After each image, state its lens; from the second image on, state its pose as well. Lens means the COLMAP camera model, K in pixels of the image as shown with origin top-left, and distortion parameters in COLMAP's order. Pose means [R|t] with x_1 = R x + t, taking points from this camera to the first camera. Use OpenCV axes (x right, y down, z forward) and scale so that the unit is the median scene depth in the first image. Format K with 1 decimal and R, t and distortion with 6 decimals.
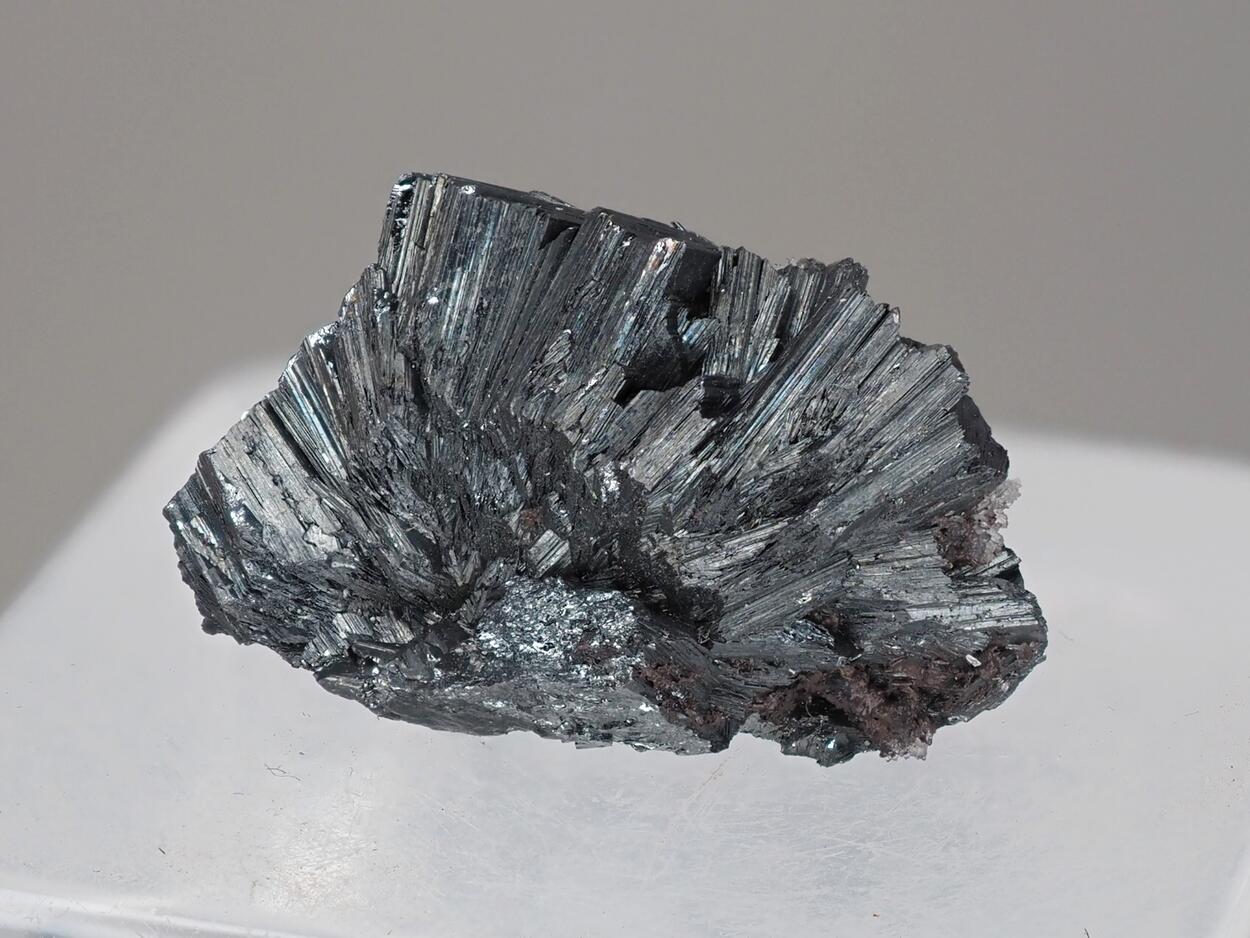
lens RADIAL K [[4627.6, 0, 627.8], [0, 4627.6, 472.3], [0, 0, 1]] dist [0.799603, 0.000000]
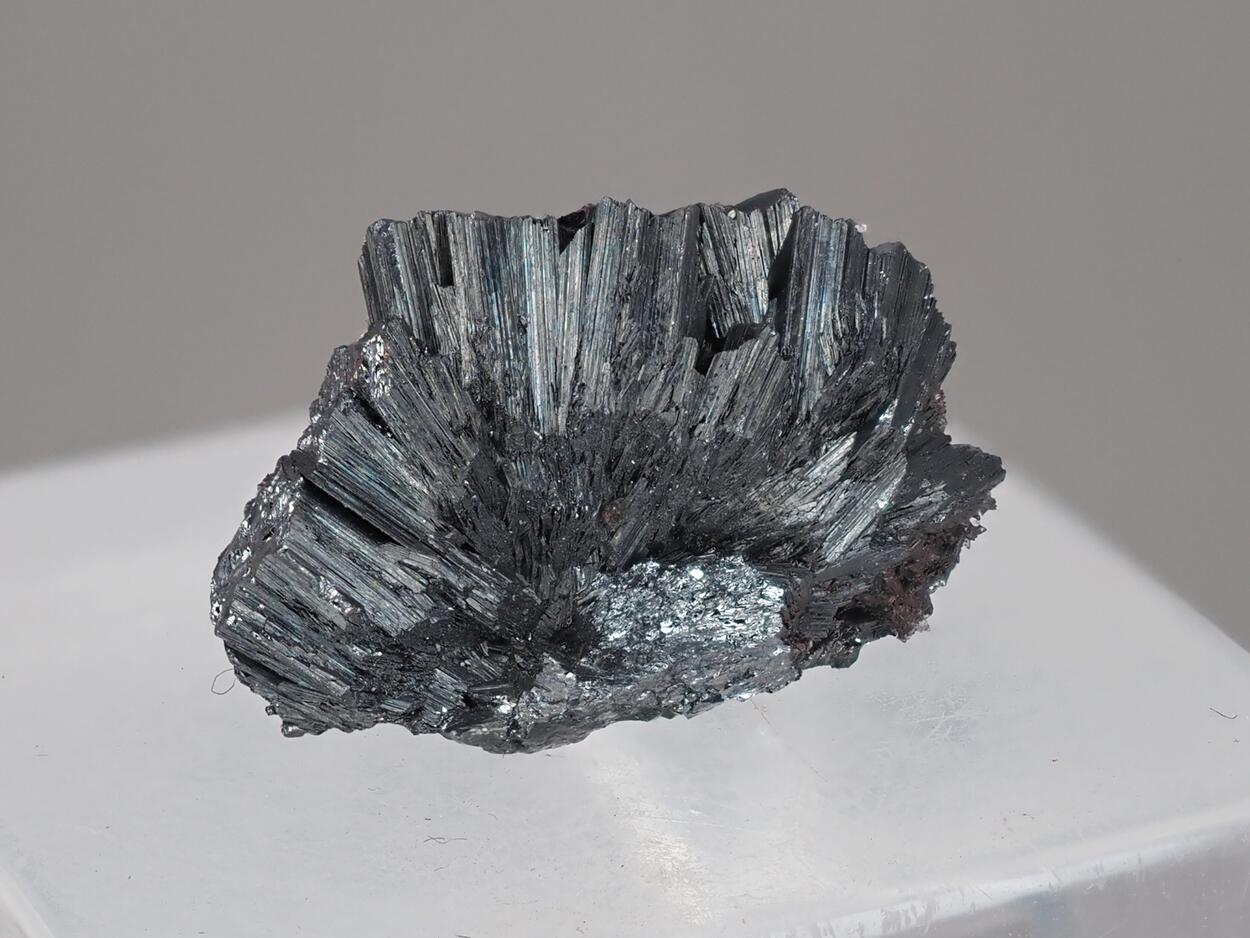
lens RADIAL K [[4627.6, 0, 628.1], [0, 4627.6, 476.6], [0, 0, 1]] dist [0.799603, 0.000000]
pose [[0.755154, -0.274564, 0.595279, -0.620111], [0.278689, 0.956380, 0.087579, -0.085547], [-0.593359, 0.099762, 0.798732, 0.186908]]
